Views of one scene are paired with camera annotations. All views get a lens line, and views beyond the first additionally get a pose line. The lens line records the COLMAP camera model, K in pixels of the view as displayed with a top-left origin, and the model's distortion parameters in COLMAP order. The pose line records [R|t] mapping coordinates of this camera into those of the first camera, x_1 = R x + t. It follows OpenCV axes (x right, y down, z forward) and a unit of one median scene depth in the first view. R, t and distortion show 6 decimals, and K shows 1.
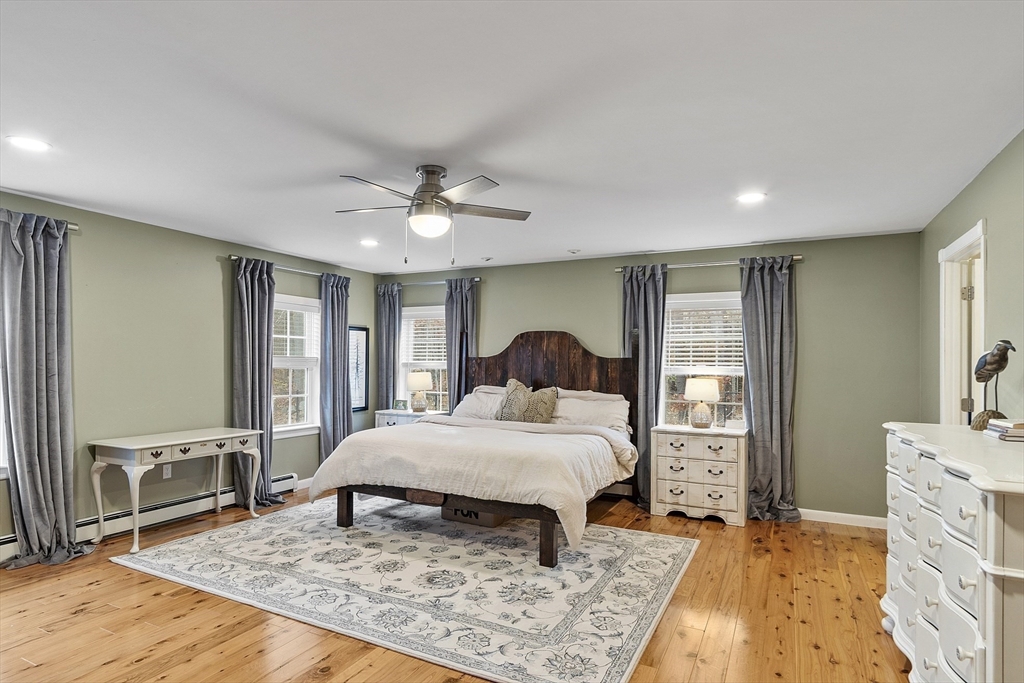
lens RADIAL K [[554.7, 0, 494.5], [0, 554.7, 362.6], [0, 0, 1]] dist [-0.002102, -0.000115]
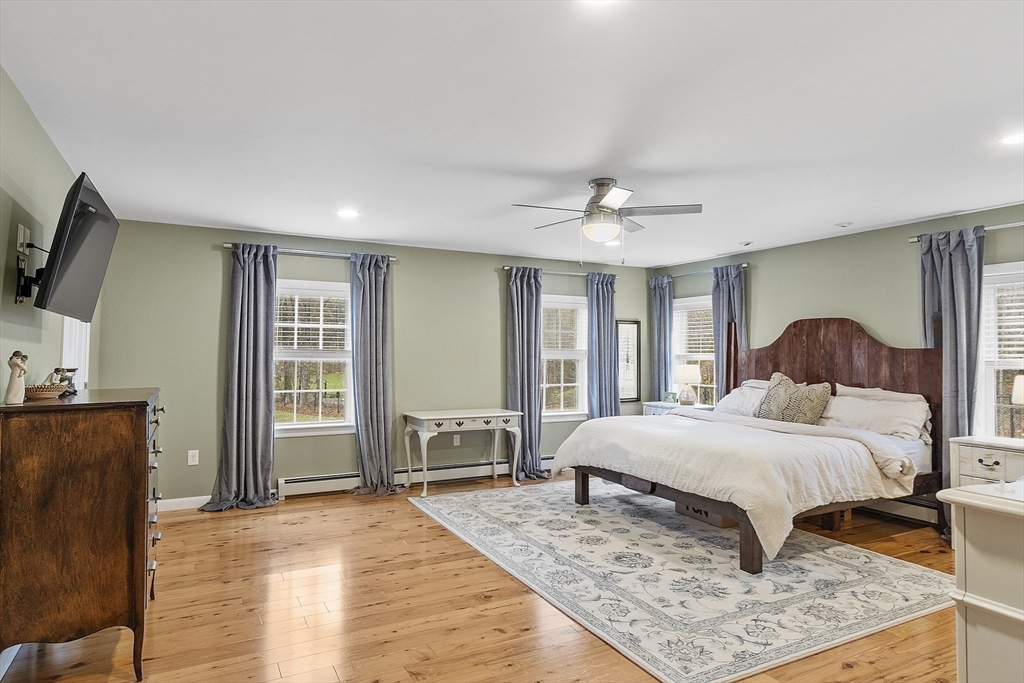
lens RADIAL K [[580.9, 0, 493.5], [0, 580.9, 334.1], [0, 0, 1]] dist [-0.003497, -0.000867]
pose [[0.817153, -0.021323, -0.576026, 0.243079], [0.000549, 0.999344, -0.036215, 0.000755], [0.576420, 0.029277, 0.816629, -0.047317]]
